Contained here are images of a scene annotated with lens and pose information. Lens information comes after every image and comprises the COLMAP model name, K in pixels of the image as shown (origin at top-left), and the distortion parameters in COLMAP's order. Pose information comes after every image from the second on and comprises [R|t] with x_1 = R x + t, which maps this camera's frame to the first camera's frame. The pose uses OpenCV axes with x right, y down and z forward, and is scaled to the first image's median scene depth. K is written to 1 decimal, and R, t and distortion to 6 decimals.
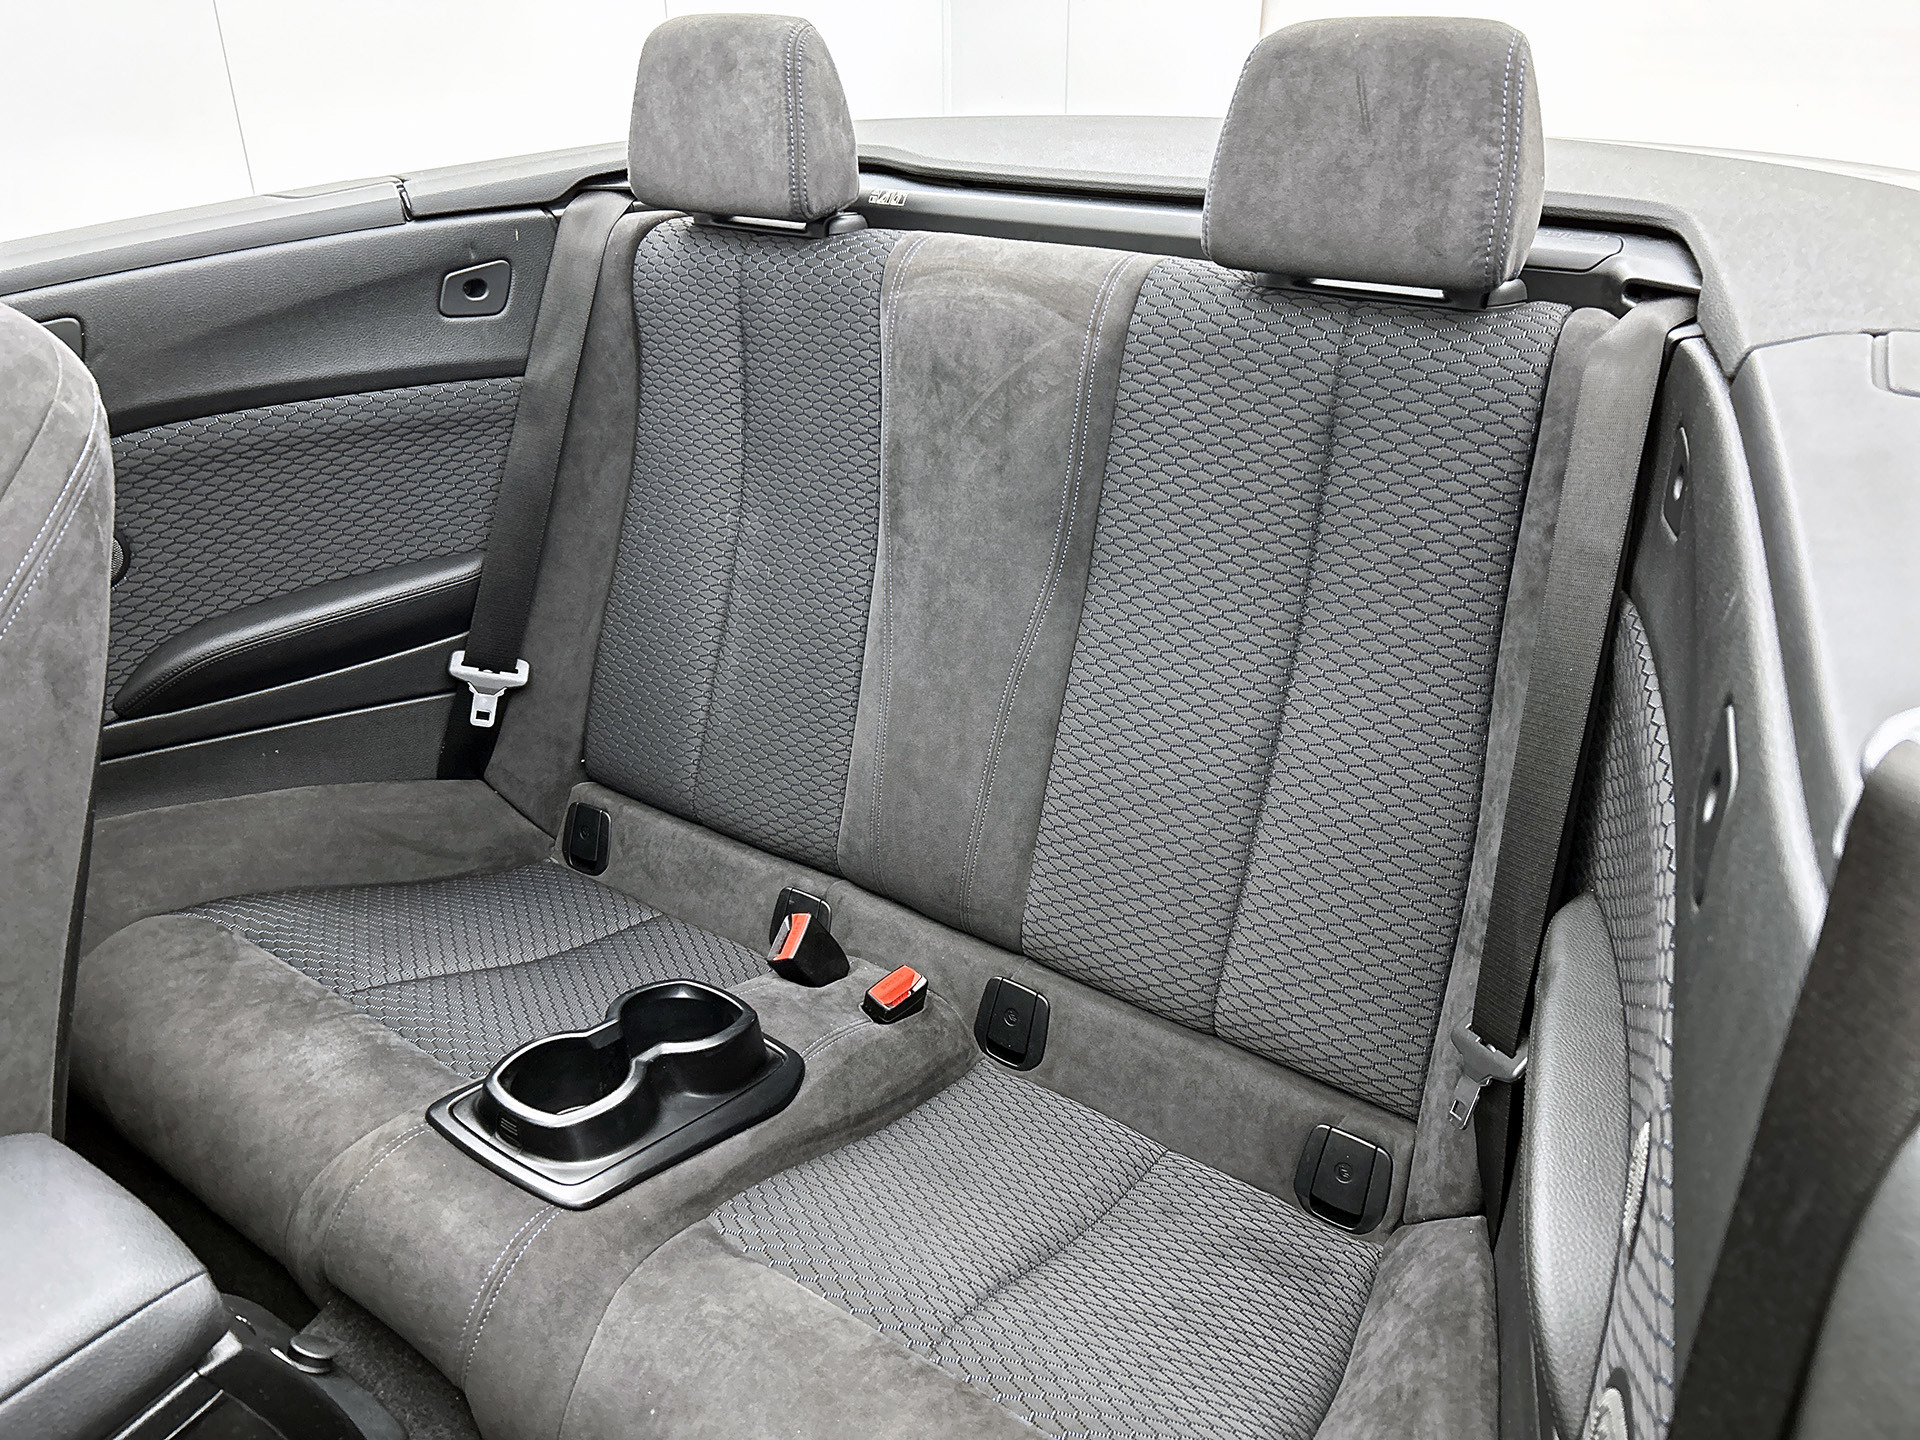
lens RADIAL K [[1468.8, 0, 979.4], [0, 1468.8, 733.6], [0, 0, 1]] dist [0.051296, -0.075912]
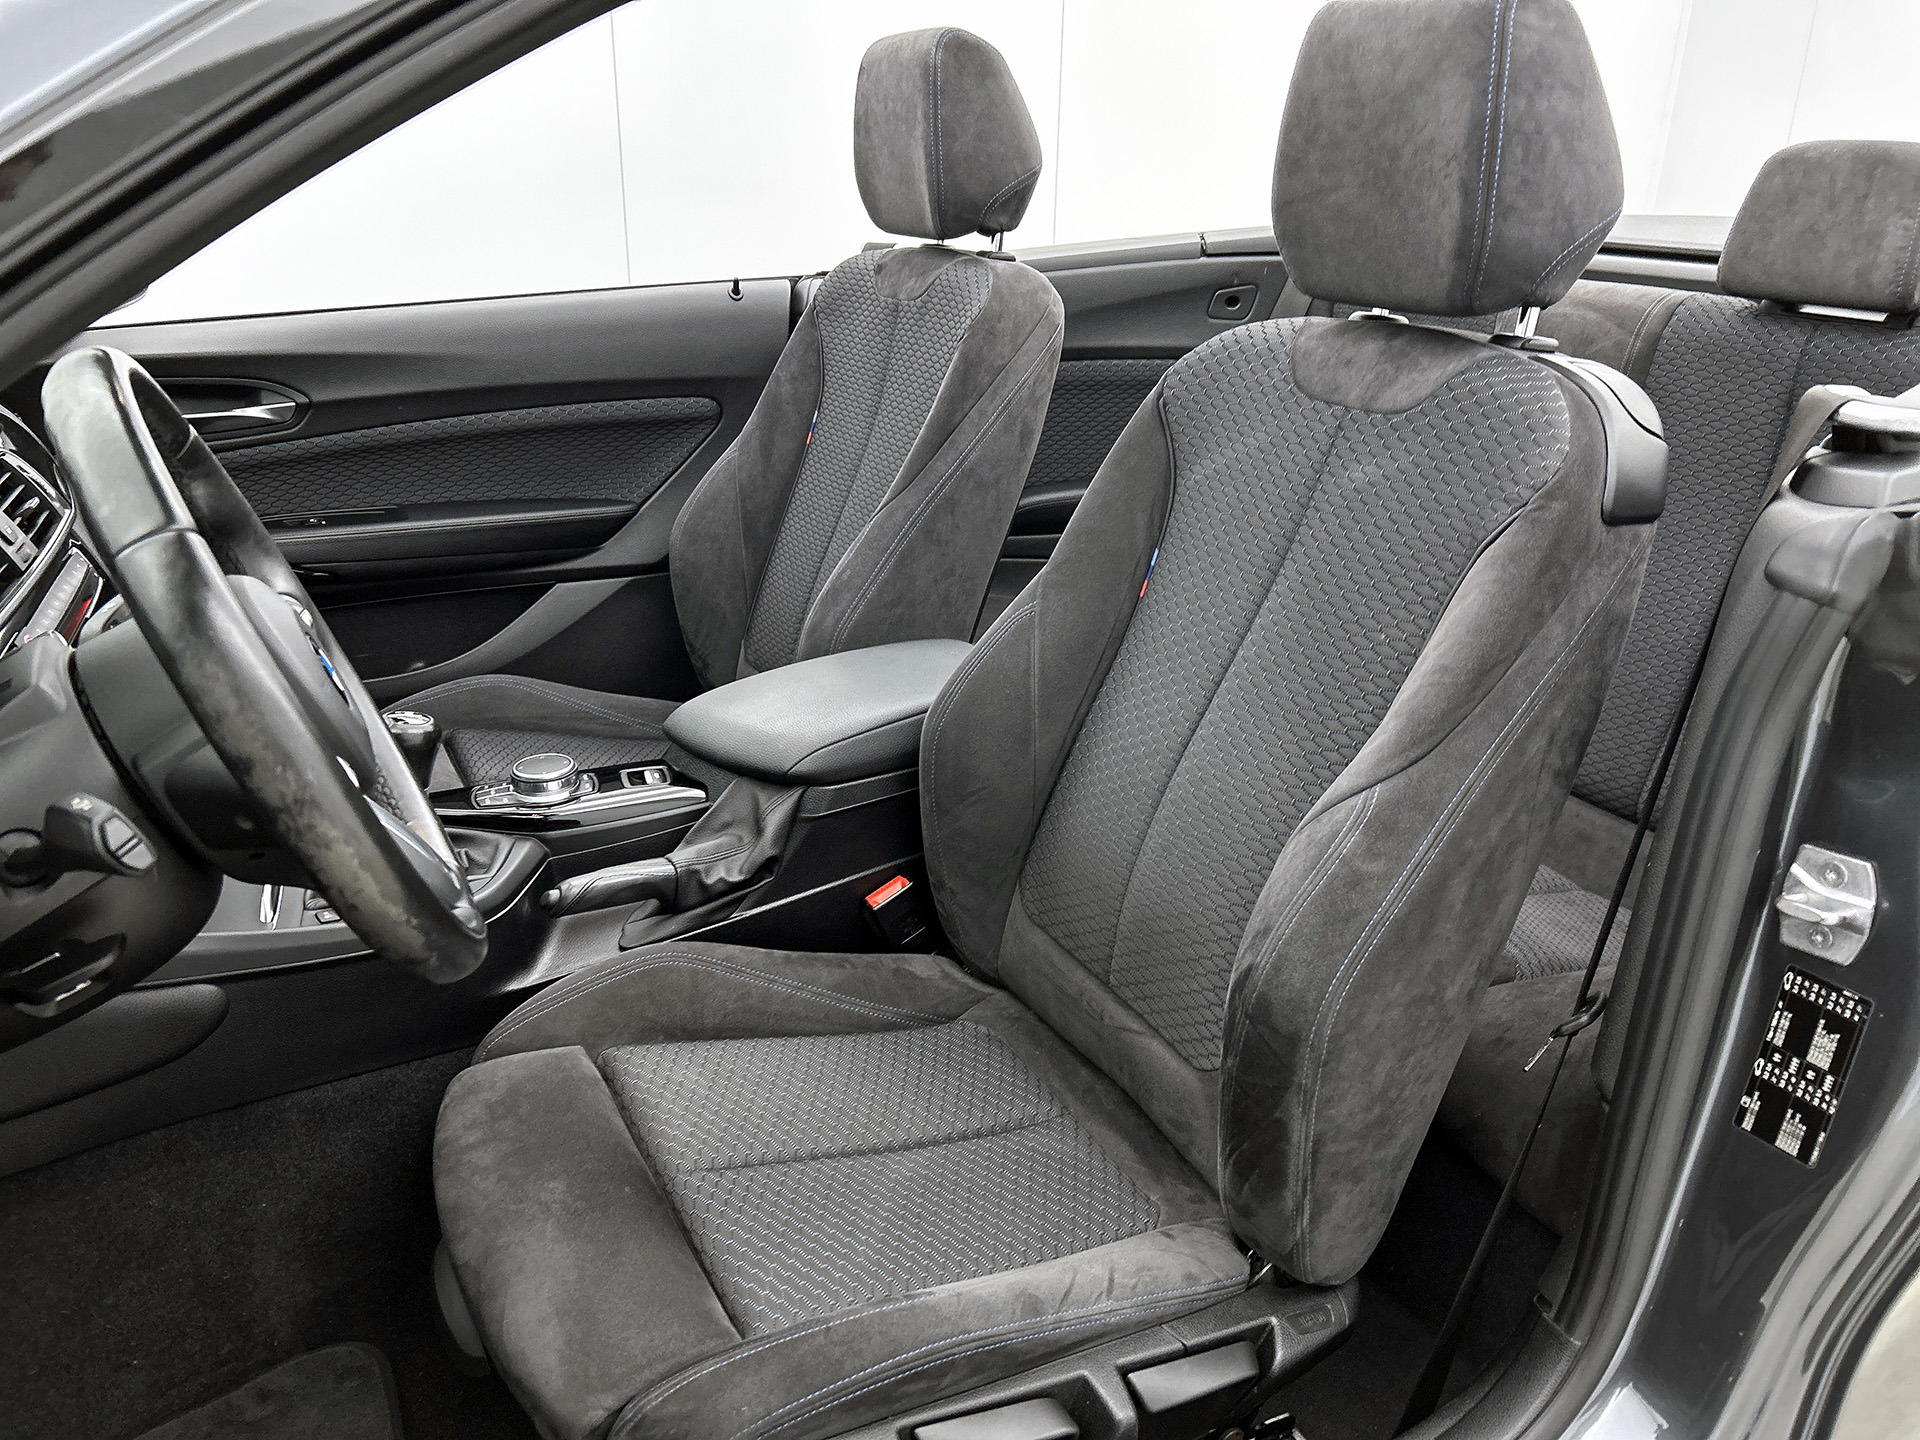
lens RADIAL K [[1468.8, 0, 955.0], [0, 1468.8, 735.4], [0, 0, 1]] dist [0.051296, -0.075912]
pose [[0.898536, 0.180756, -0.399951, 0.147794], [-0.213051, 0.976325, -0.037397, 0.376351], [0.383722, 0.118812, 0.915773, -0.691452]]
